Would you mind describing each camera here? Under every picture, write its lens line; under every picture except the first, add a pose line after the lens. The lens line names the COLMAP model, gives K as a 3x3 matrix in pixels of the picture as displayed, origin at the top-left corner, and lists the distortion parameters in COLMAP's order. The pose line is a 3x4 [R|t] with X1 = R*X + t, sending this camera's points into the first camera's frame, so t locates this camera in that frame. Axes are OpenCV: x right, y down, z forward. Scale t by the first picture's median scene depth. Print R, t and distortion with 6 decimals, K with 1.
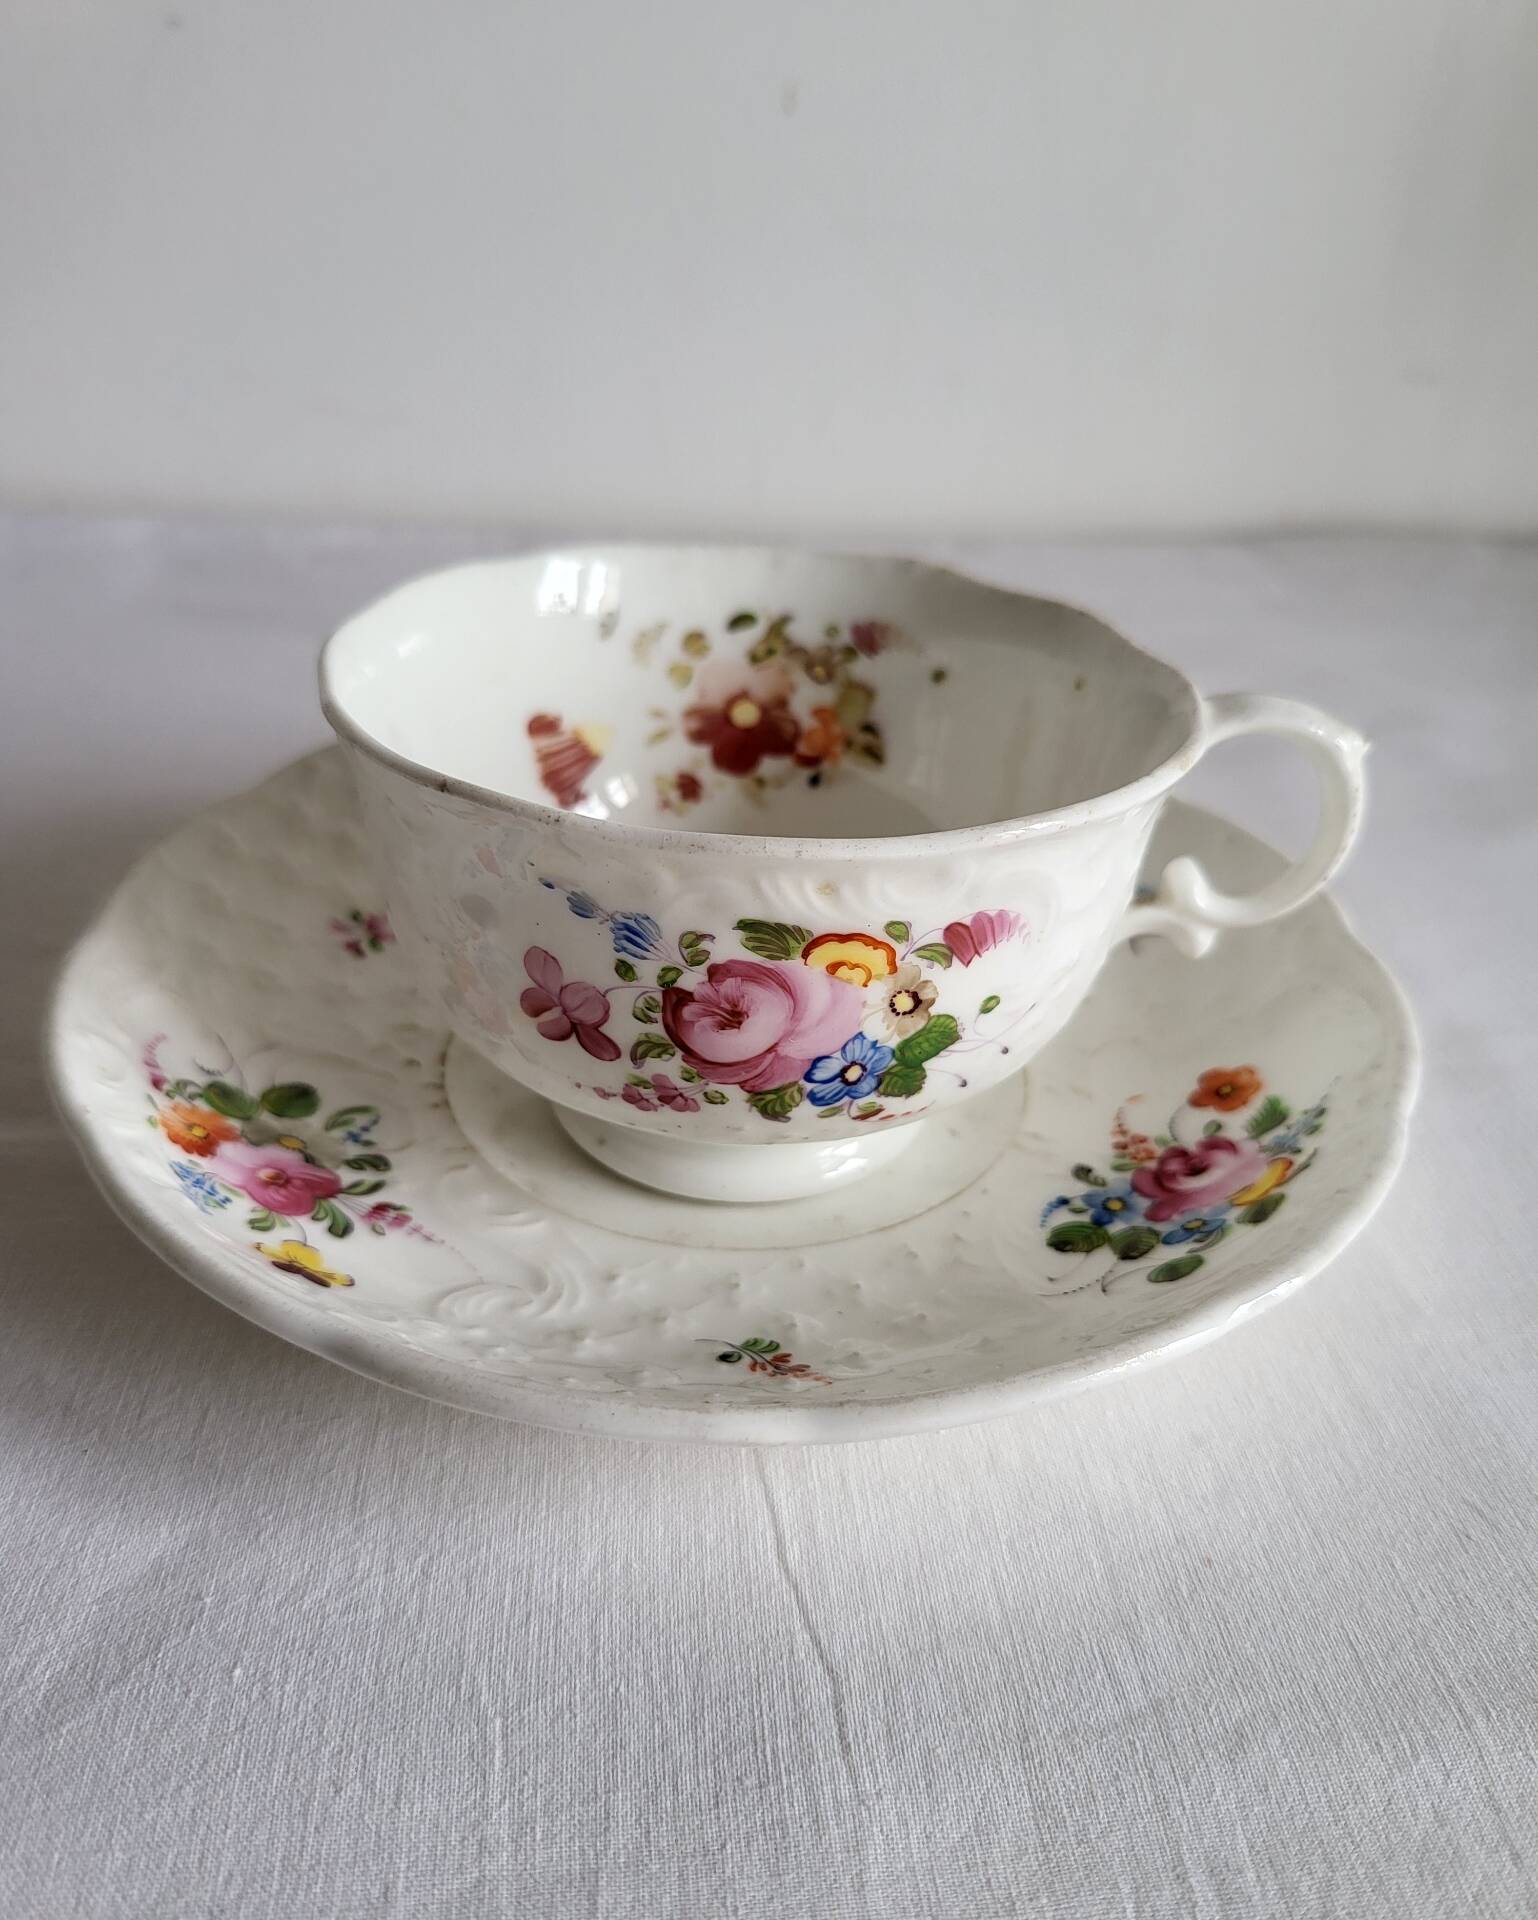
lens RADIAL K [[1535.6, 0, 780.4], [0, 1535.6, 960.8], [0, 0, 1]] dist [-0.036665, 0.004926]
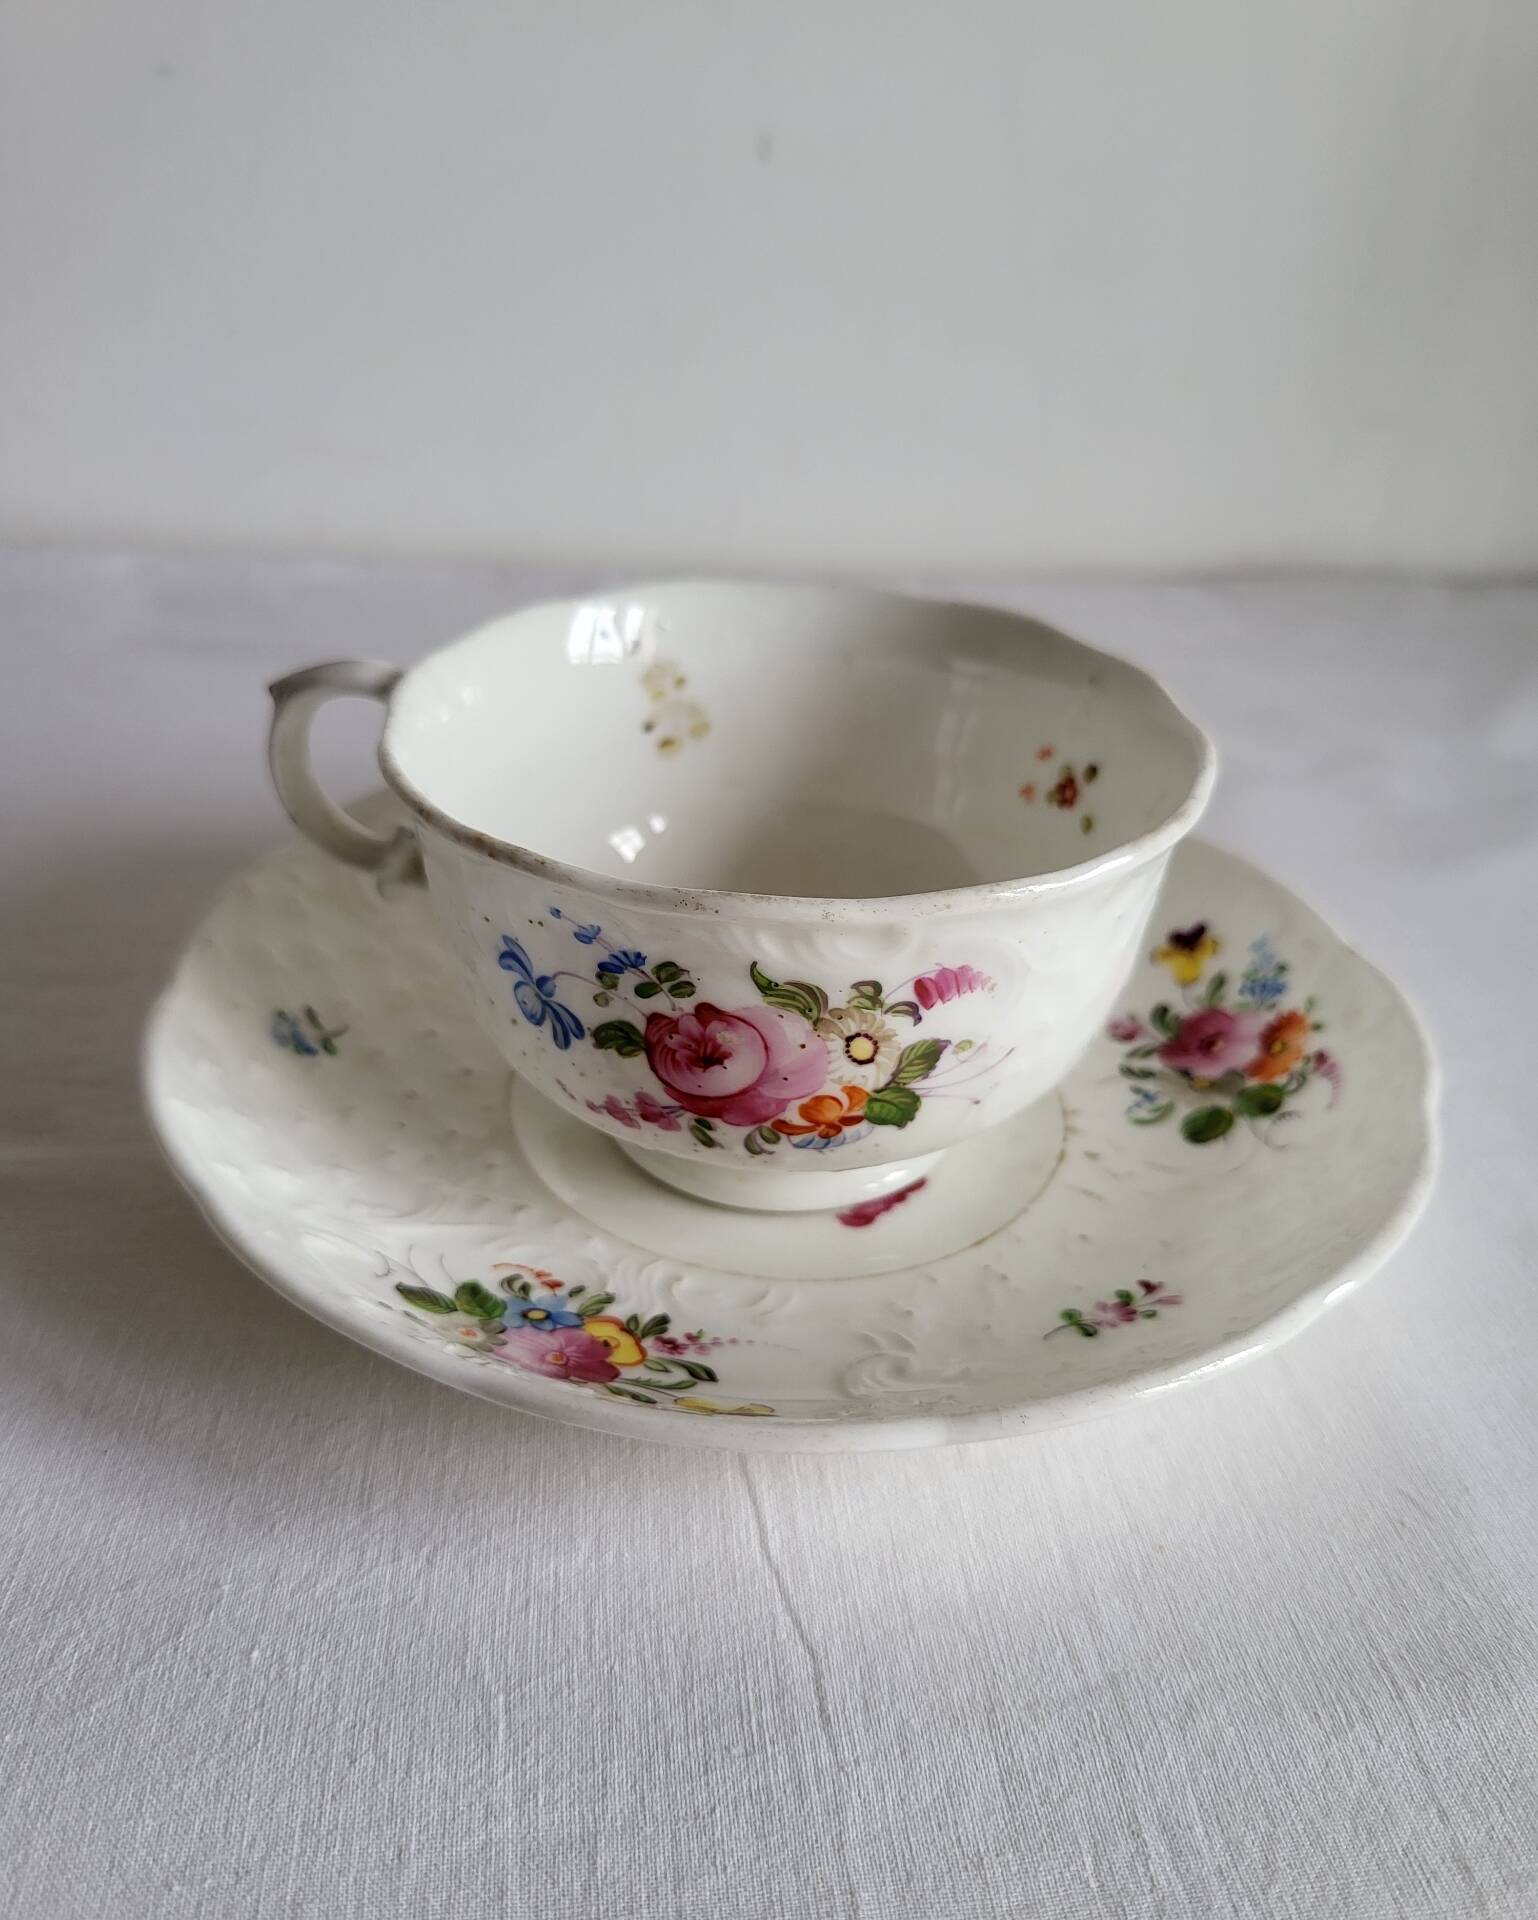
lens RADIAL K [[1559.4, 0, 773.7], [0, 1559.4, 979.9], [0, 0, 1]] dist [-0.012326, -0.046960]
pose [[-0.902505, -0.292909, 0.315736, -0.392205], [0.142040, 0.489658, 0.860267, -1.051198], [-0.406582, 0.821243, -0.400314, 1.616473]]
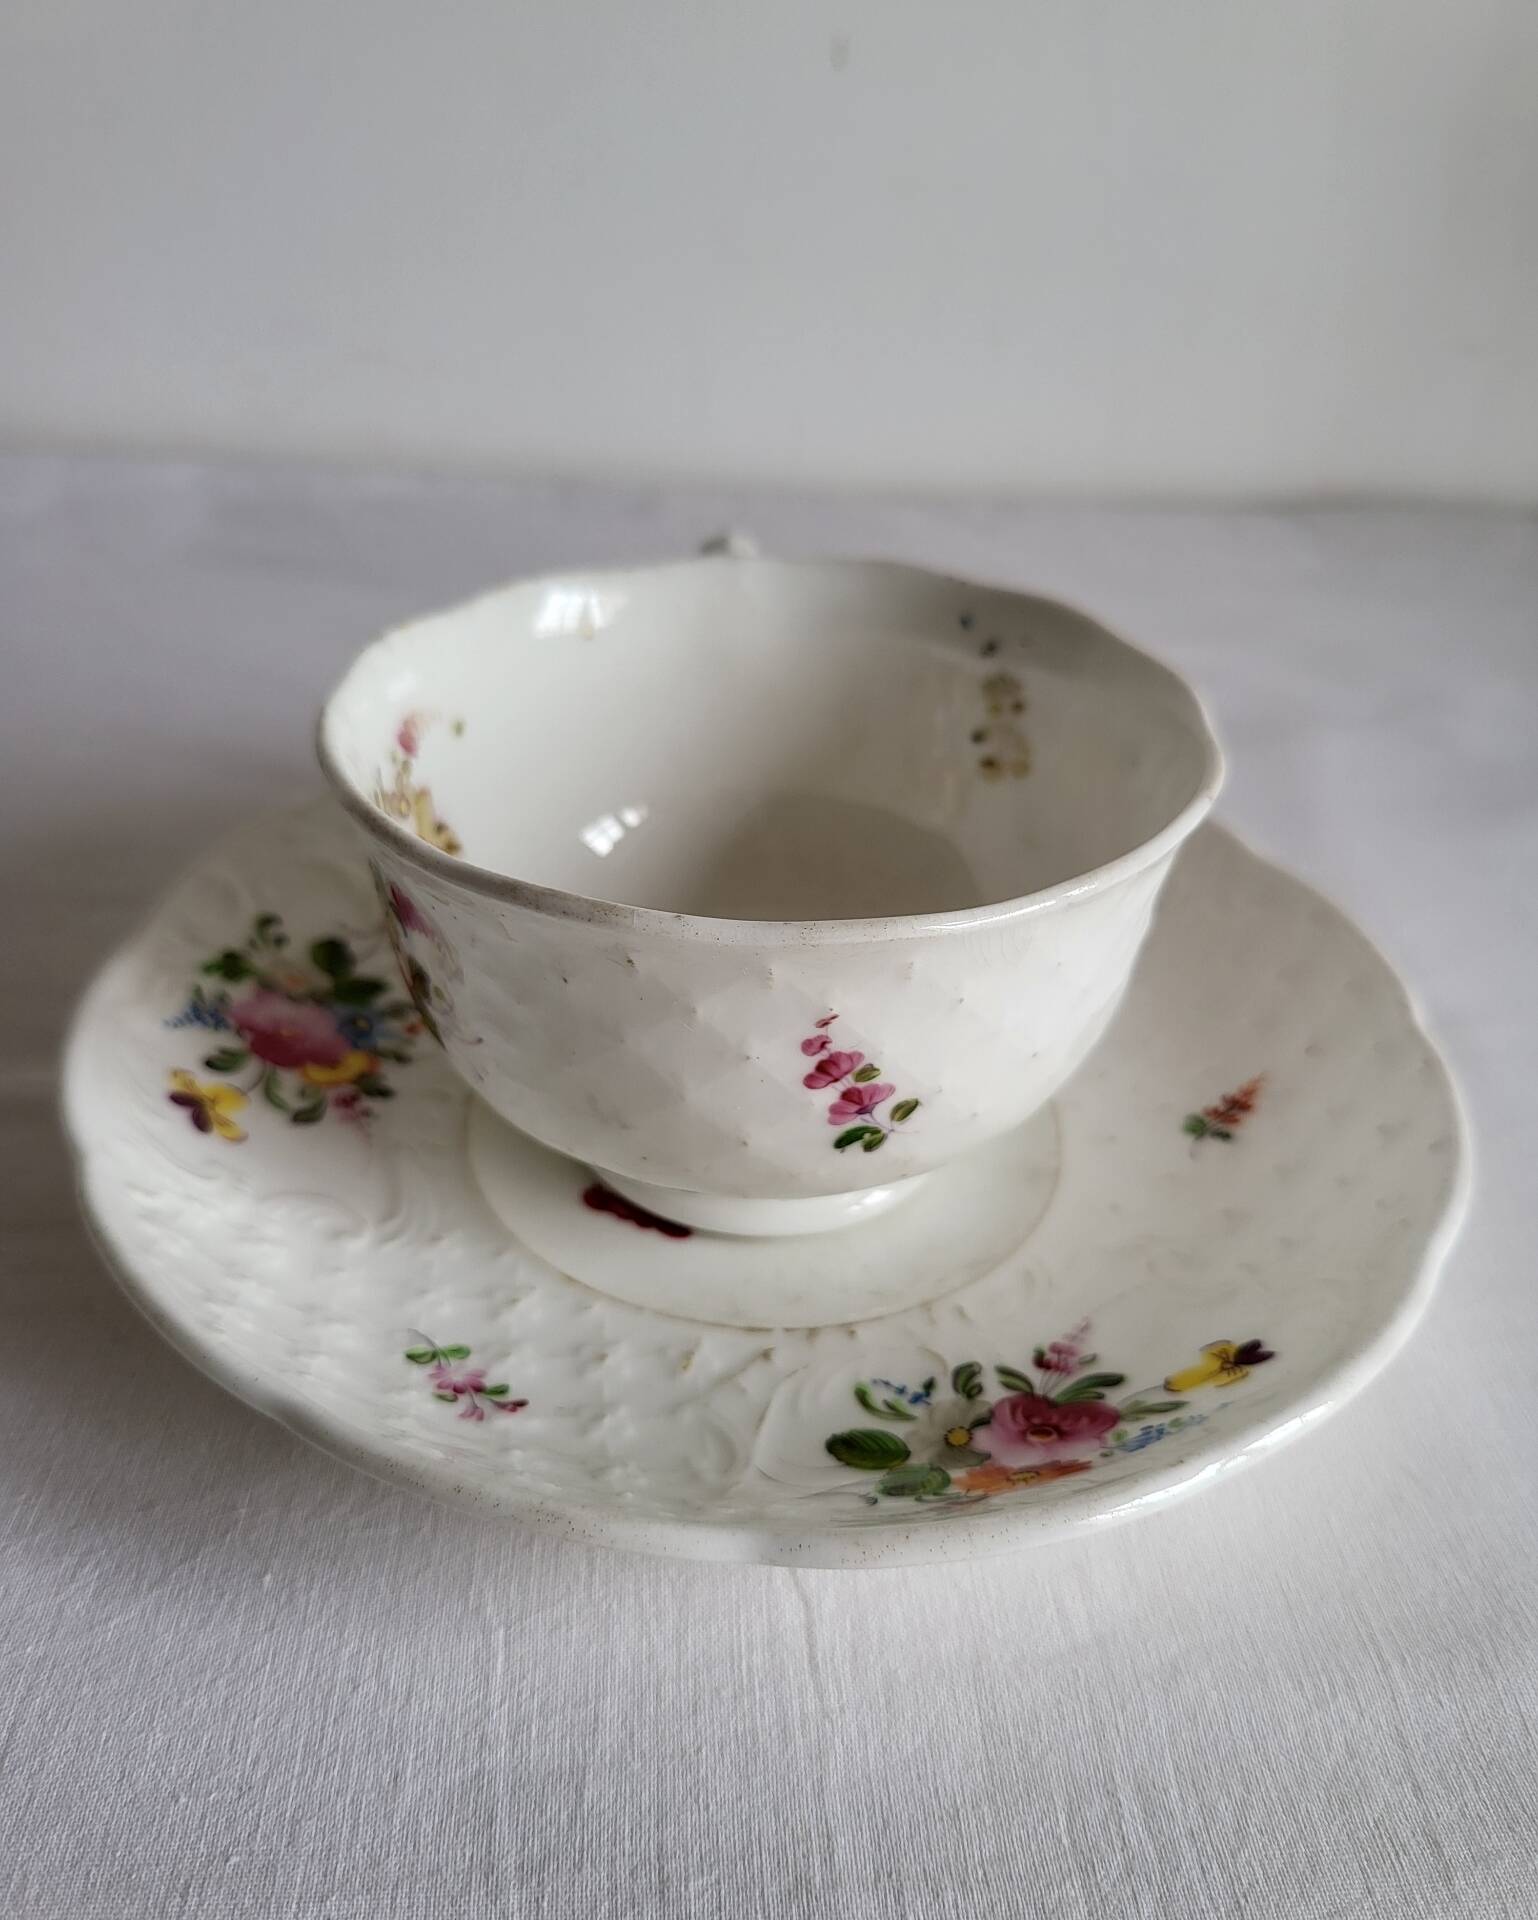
lens RADIAL K [[1571.6, 0, 762.5], [0, 1571.6, 959.4], [0, 0, 1]] dist [-0.007381, -0.004427]
pose [[0.126902, -0.579537, 0.805005, -0.920428], [0.480548, 0.745887, 0.461222, -0.559172], [-0.867738, 0.328314, 0.373150, 0.706391]]
